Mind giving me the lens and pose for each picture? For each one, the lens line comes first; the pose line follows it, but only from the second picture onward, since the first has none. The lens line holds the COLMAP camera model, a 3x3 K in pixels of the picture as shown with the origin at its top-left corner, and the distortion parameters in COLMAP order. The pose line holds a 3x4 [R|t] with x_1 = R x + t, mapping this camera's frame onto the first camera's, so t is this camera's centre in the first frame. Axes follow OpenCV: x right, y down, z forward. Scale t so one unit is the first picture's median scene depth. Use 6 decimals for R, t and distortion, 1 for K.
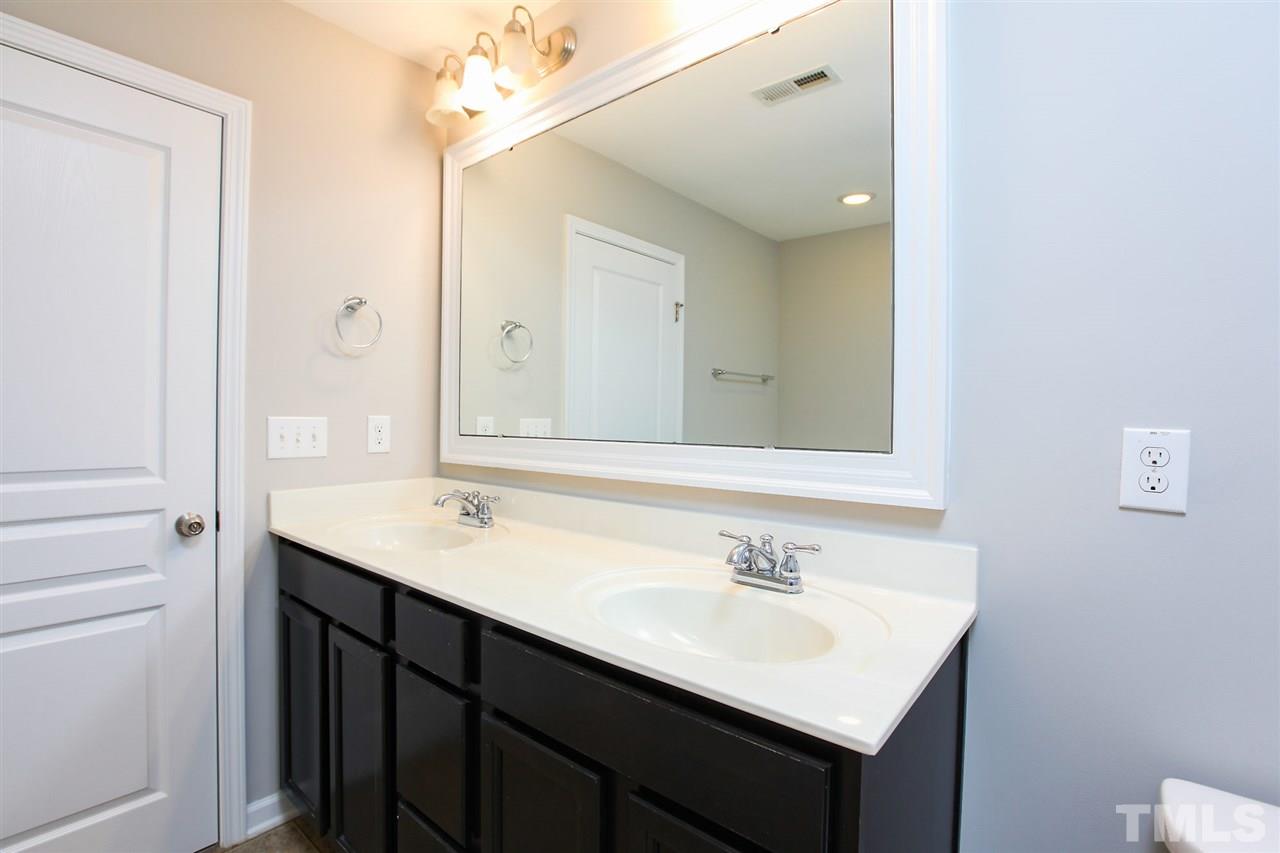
lens RADIAL K [[638.3, 0, 634.4], [0, 638.3, 420.1], [0, 0, 1]] dist [-0.008756, 0.006218]
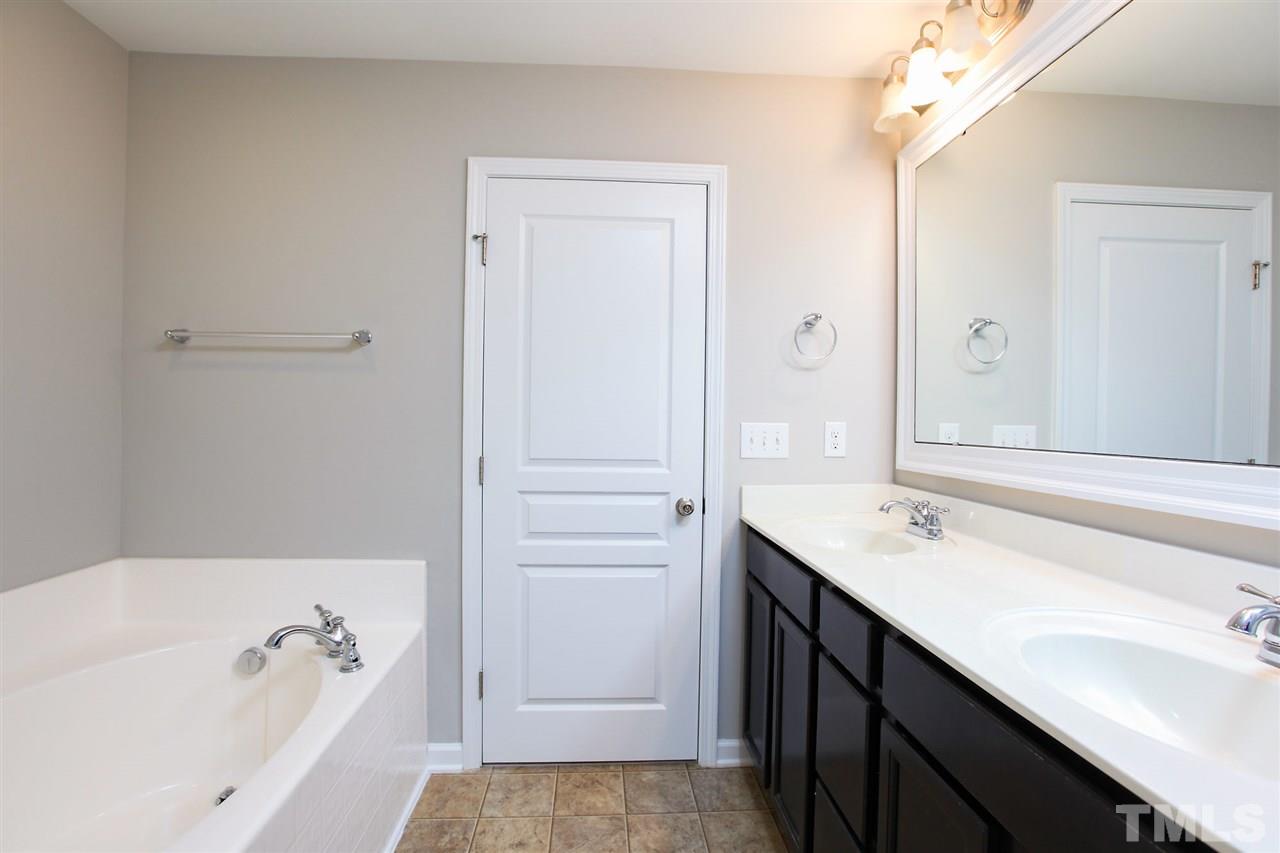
lens RADIAL K [[662.2, 0, 629.7], [0, 662.2, 421.8], [0, 0, 1]] dist [-0.007439, 0.006208]
pose [[0.681828, -0.001572, -0.731511, 0.187335], [-0.008541, 0.999912, -0.010110, 0.007062], [0.731462, 0.013141, 0.681755, 0.001428]]
